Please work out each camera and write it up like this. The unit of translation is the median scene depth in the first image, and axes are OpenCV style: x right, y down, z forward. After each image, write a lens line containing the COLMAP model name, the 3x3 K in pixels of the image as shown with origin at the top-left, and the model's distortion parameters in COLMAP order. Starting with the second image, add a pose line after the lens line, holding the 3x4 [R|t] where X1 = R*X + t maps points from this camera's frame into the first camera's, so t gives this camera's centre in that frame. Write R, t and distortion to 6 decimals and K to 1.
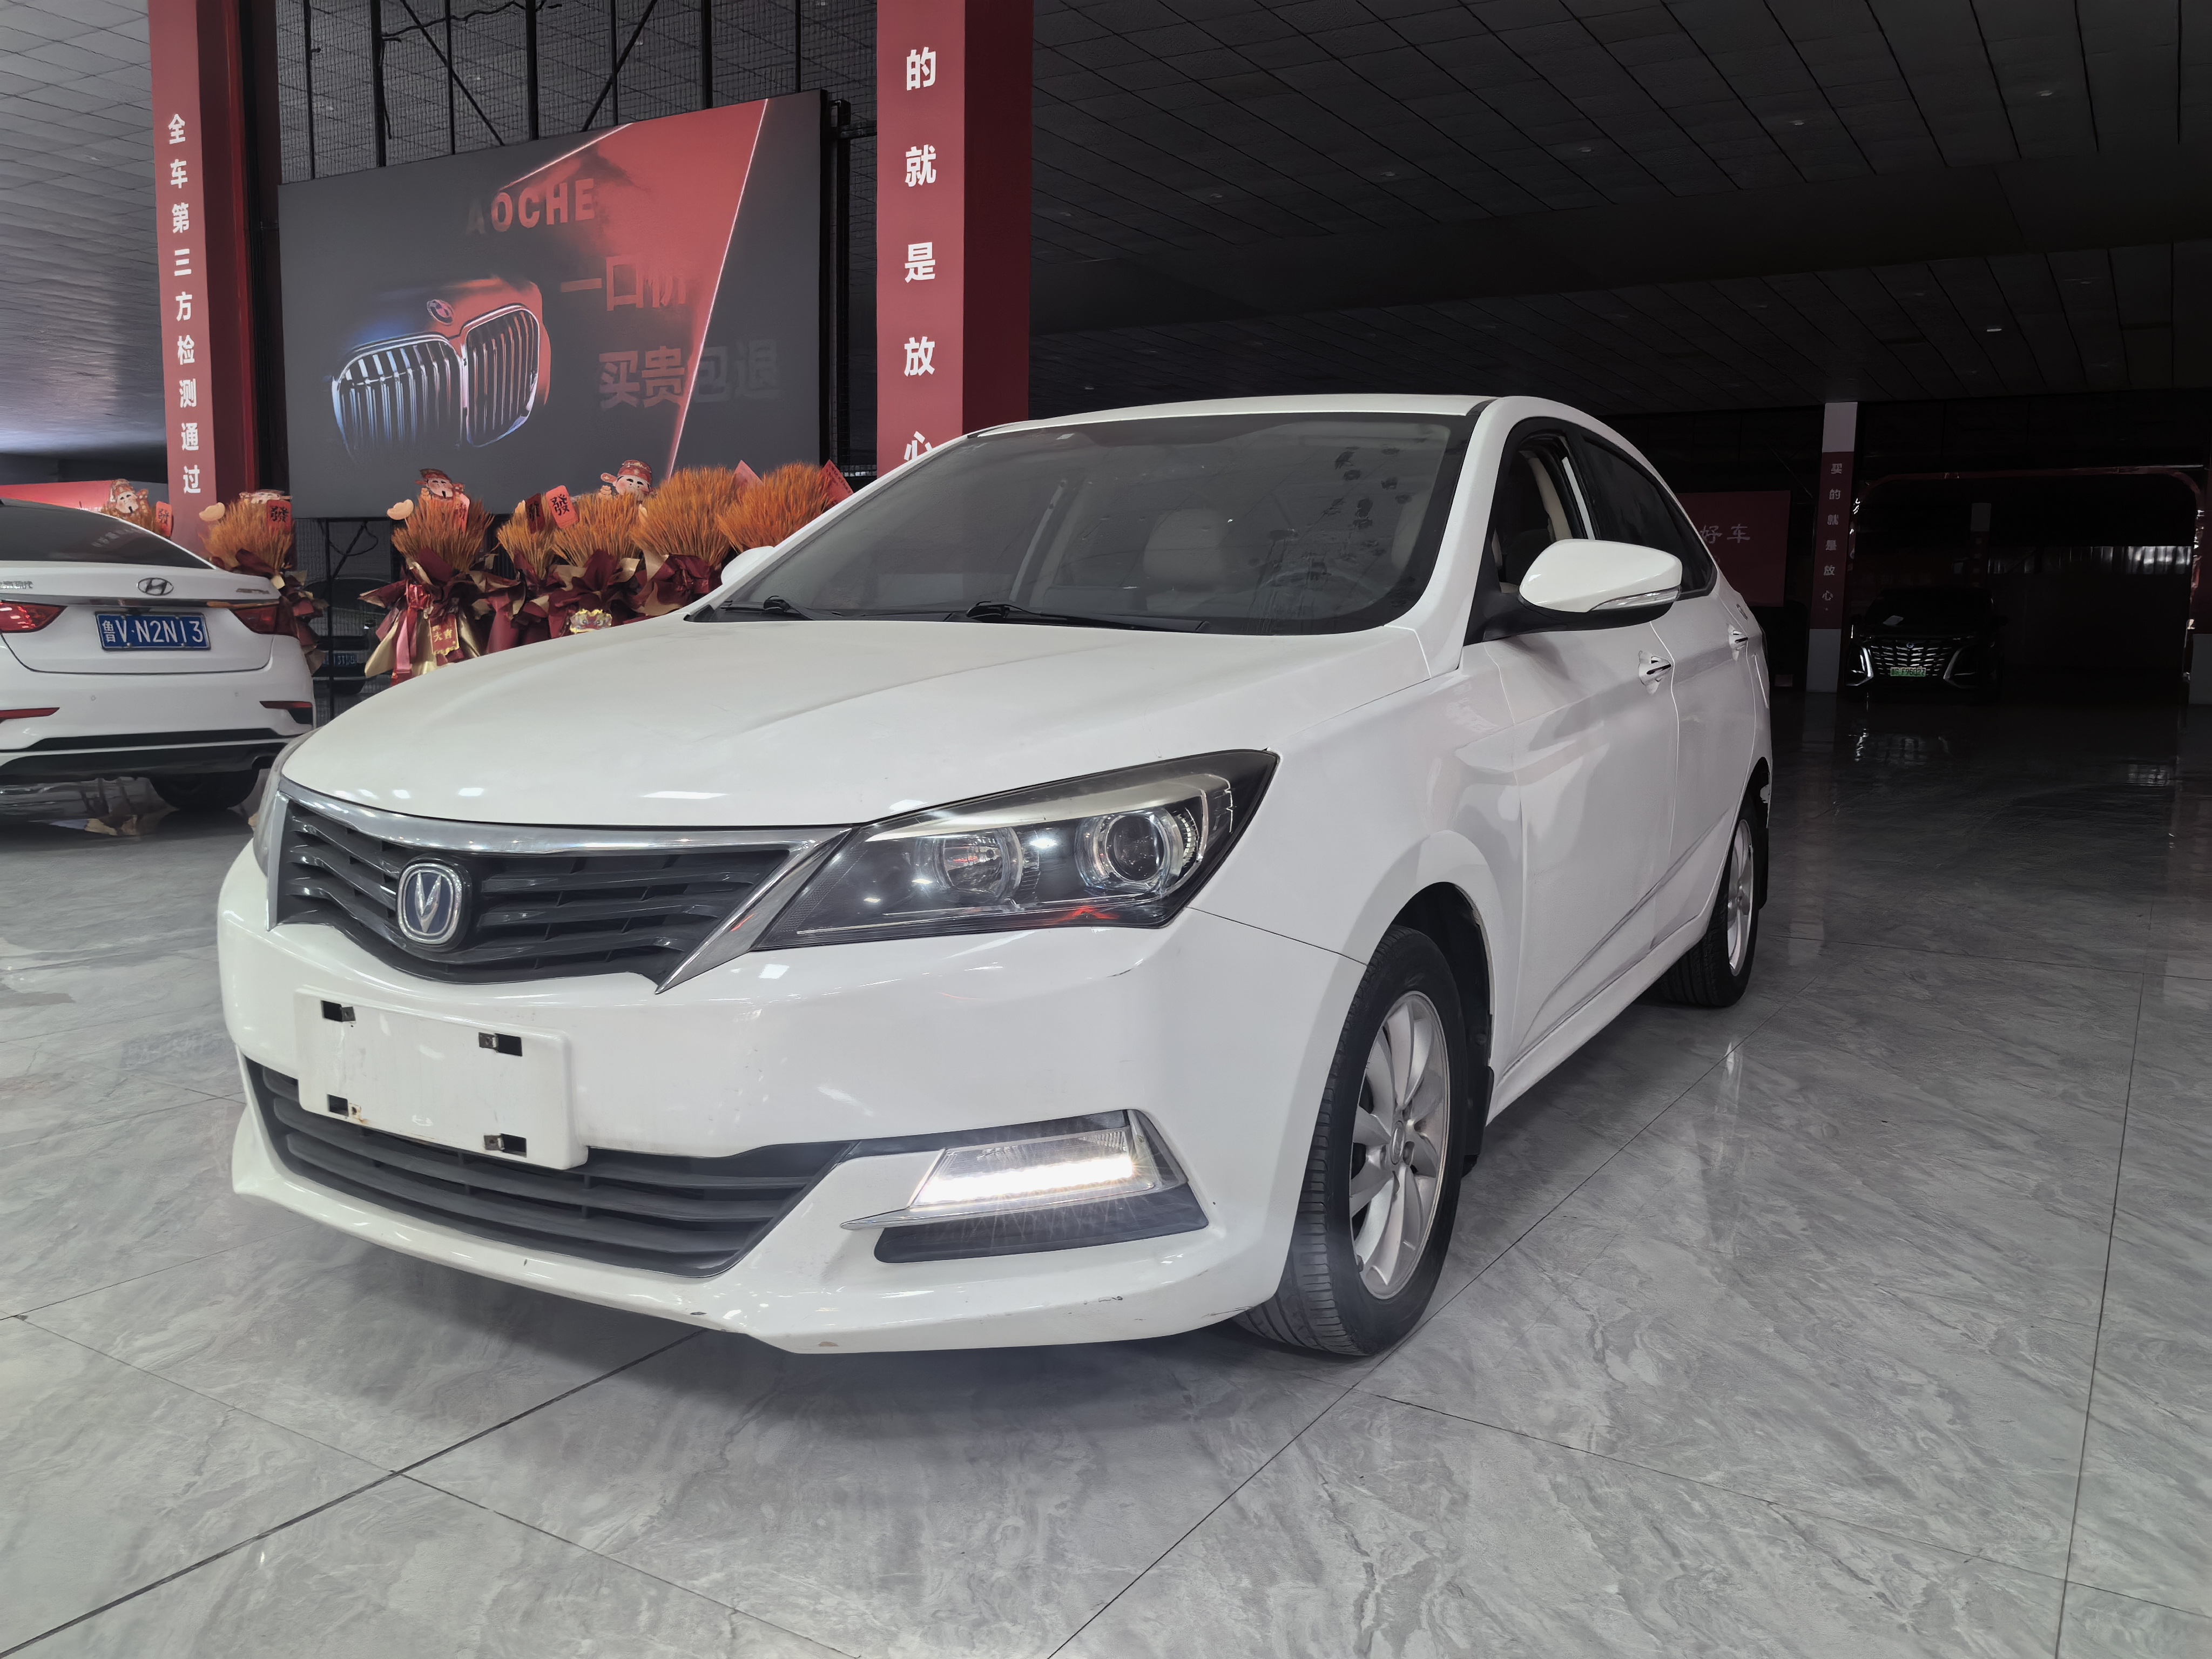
lens RADIAL K [[1735.5, 0, 1111.8], [0, 1735.5, 826.4], [0, 0, 1]] dist [0.027349, -0.036810]
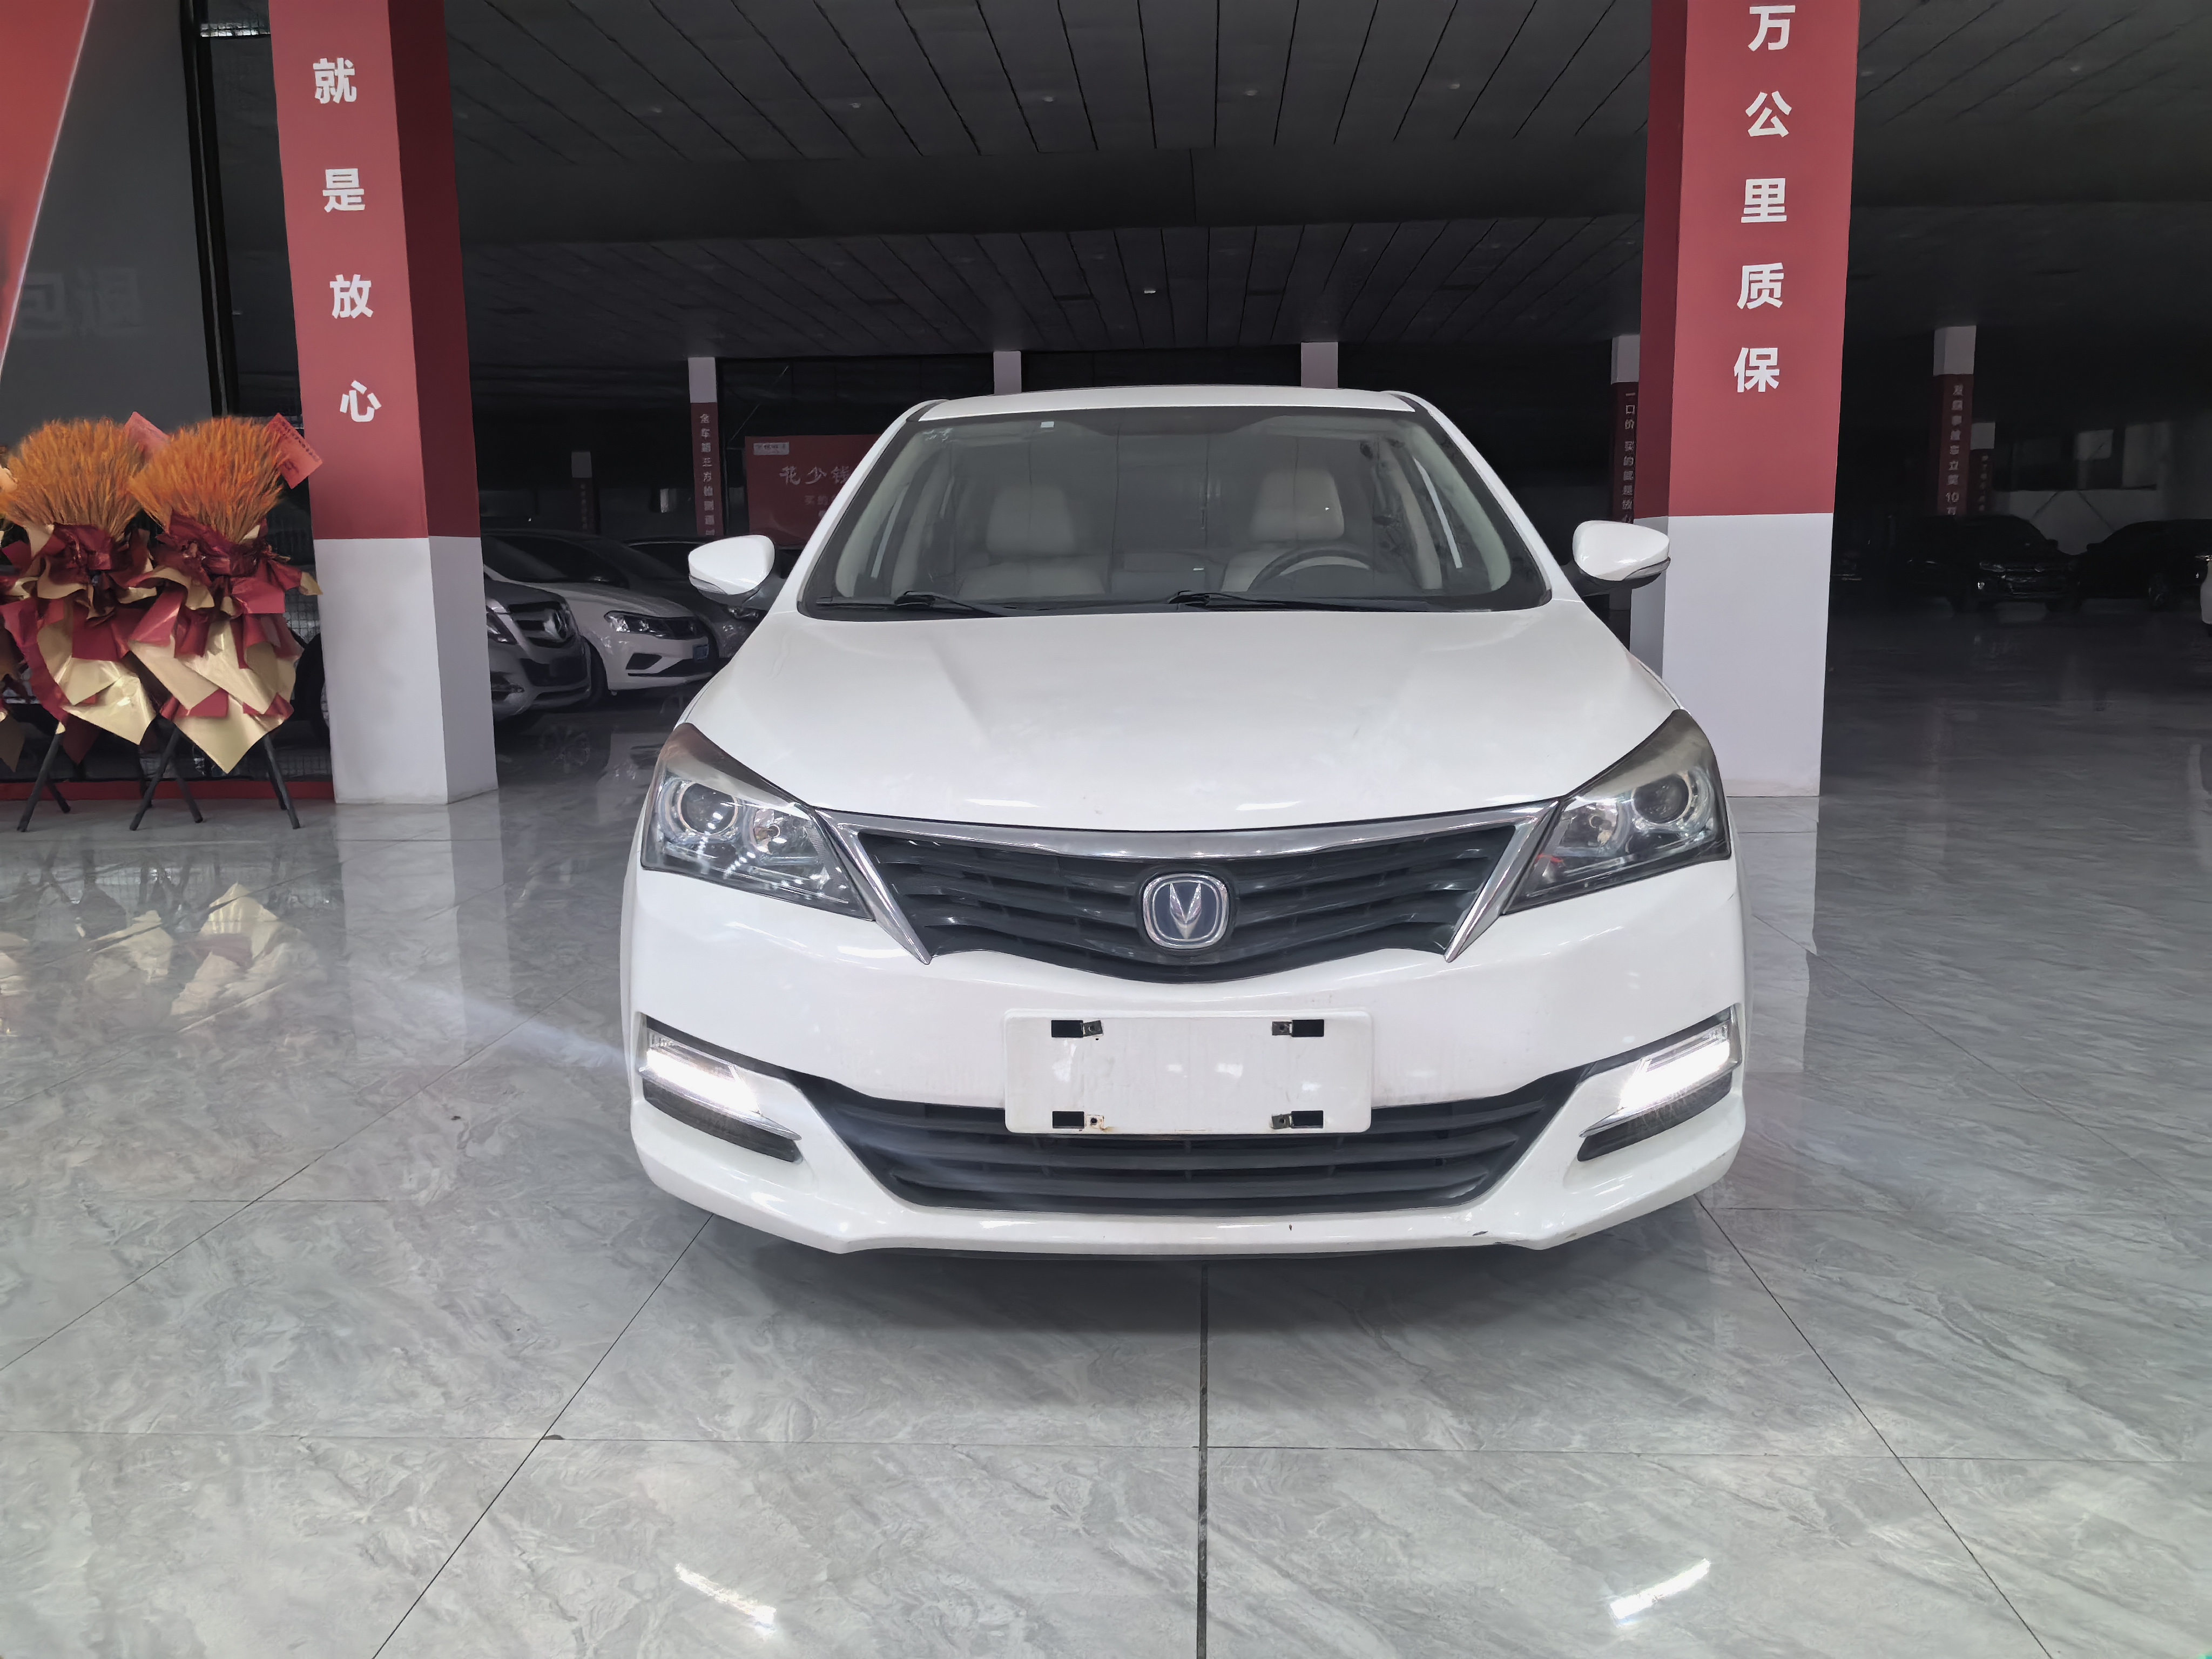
lens RADIAL K [[1735.5, 0, 1105.7], [0, 1735.5, 825.9], [0, 0, 1]] dist [0.027349, -0.036810]
pose [[0.884527, -0.101507, 0.455311, -0.859170], [0.085438, 0.994780, 0.055796, -0.065922], [-0.458598, -0.010452, 0.888583, 0.084822]]
